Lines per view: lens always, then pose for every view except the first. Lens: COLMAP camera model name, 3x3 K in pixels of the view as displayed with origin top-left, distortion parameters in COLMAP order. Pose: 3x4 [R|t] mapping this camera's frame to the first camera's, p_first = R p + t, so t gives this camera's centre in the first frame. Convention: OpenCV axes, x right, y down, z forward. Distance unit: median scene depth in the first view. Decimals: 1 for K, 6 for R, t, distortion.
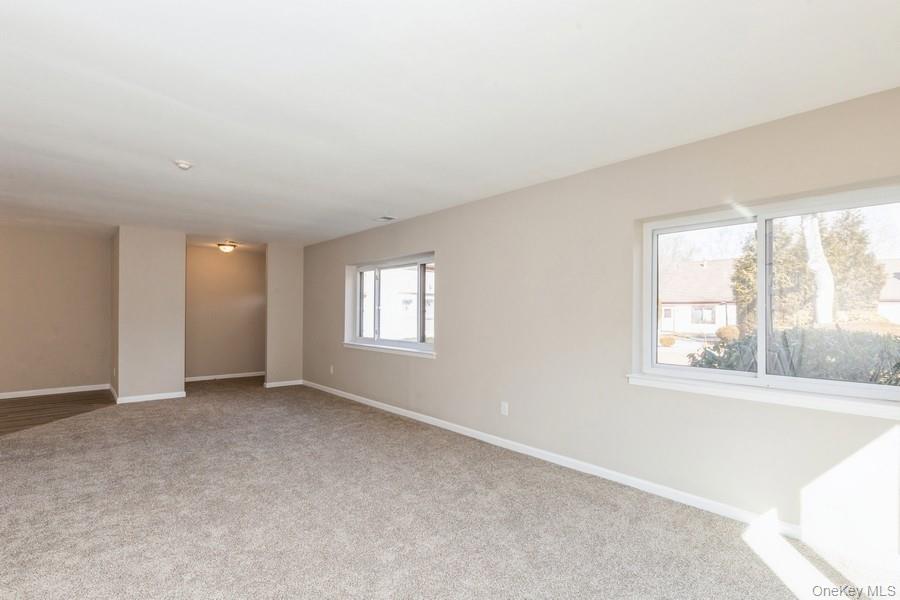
lens RADIAL K [[411.6, 0, 452.9], [0, 411.6, 318.1], [0, 0, 1]] dist [0.024951, -0.000003]
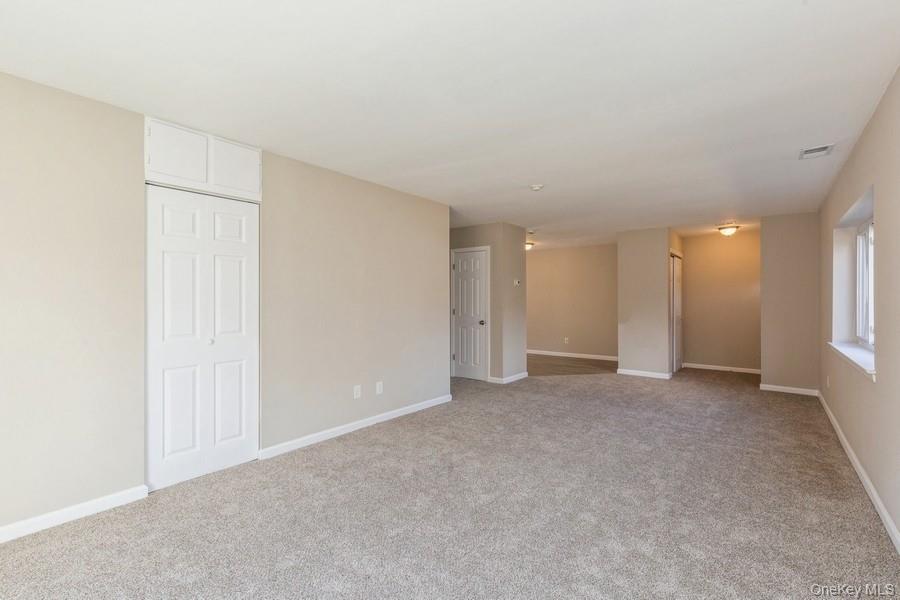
lens RADIAL K [[411.6, 0, 450.2], [0, 411.6, 298.0], [0, 0, 1]] dist [0.024951, -0.000003]
pose [[0.171403, -0.015562, -0.985078, 0.372538], [-0.008291, 0.999817, -0.017238, 0.004273], [0.985166, 0.011122, 0.171242, 0.319271]]
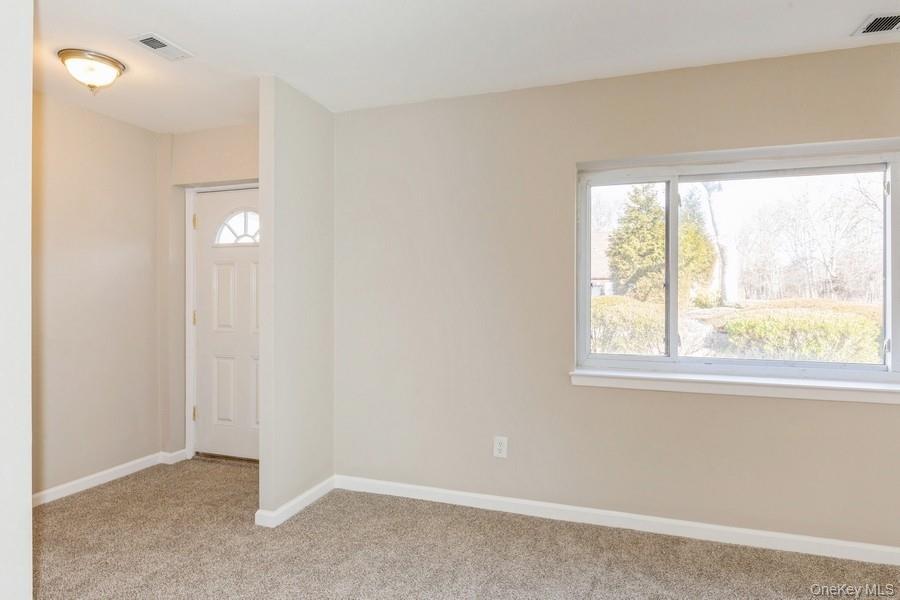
lens RADIAL K [[520.5, 0, 448.6], [0, 520.5, 296.6], [0, 0, 1]] dist [-0.012129, -0.000098]
pose [[0.878274, -0.012585, 0.477993, -0.704206], [0.016175, 0.999863, -0.003395, -0.011145], [-0.477885, 0.010713, 0.878357, 0.787981]]
